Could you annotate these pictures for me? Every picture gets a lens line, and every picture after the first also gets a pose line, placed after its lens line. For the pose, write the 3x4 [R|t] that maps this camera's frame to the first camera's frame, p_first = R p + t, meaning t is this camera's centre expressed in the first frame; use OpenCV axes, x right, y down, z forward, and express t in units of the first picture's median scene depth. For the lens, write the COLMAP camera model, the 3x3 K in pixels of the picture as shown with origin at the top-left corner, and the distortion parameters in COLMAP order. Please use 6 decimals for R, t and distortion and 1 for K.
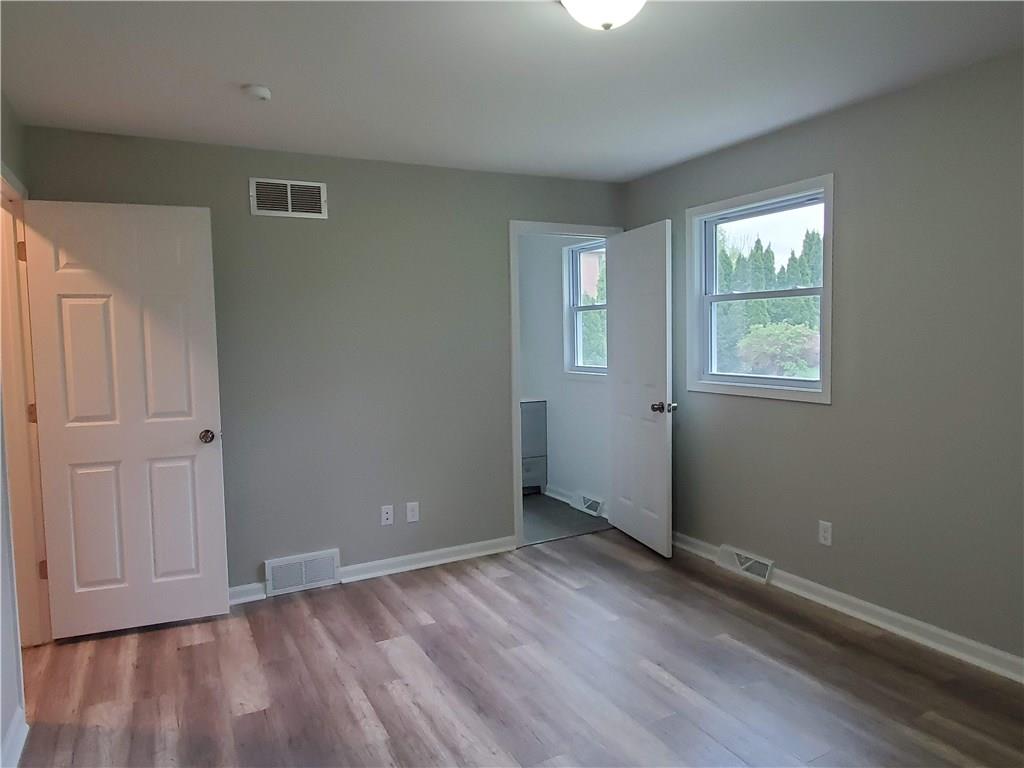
lens RADIAL K [[678.9, 0, 530.6], [0, 678.9, 370.1], [0, 0, 1]] dist [-0.003357, -0.001779]
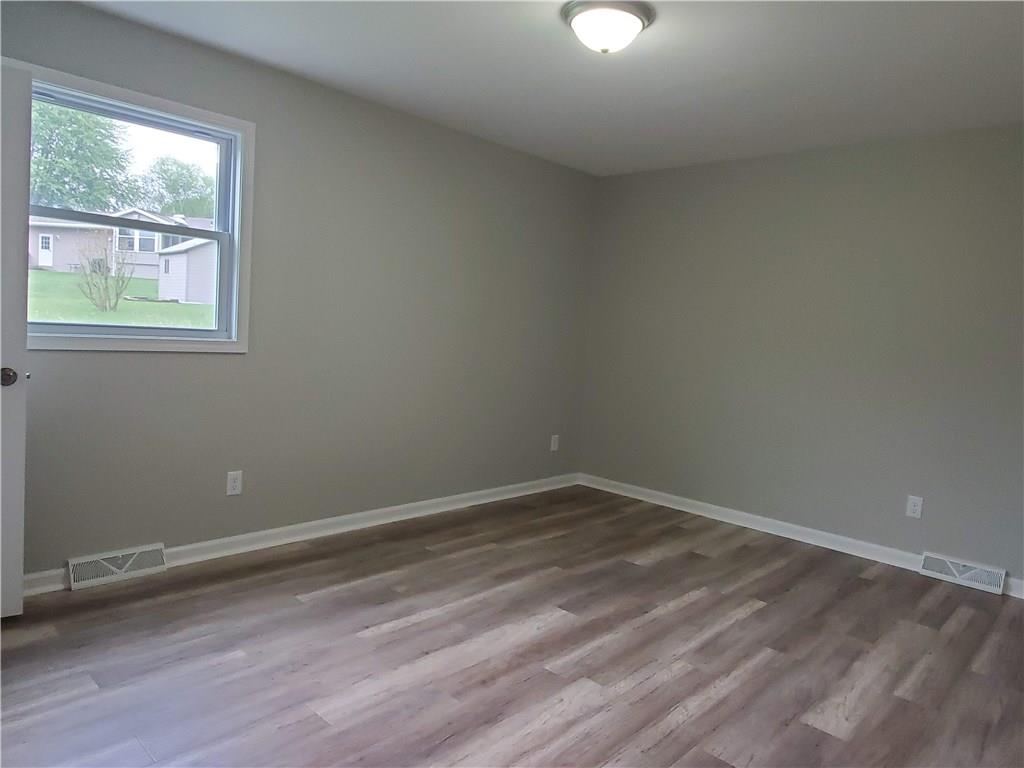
lens RADIAL K [[678.9, 0, 530.6], [0, 678.9, 370.1], [0, 0, 1]] dist [-0.003357, -0.001779]
pose [[-0.313850, -0.060251, 0.947559, -0.593496], [0.000152, 0.997981, 0.063507, 0.011196], [-0.949473, 0.020075, -0.313207, 0.836547]]
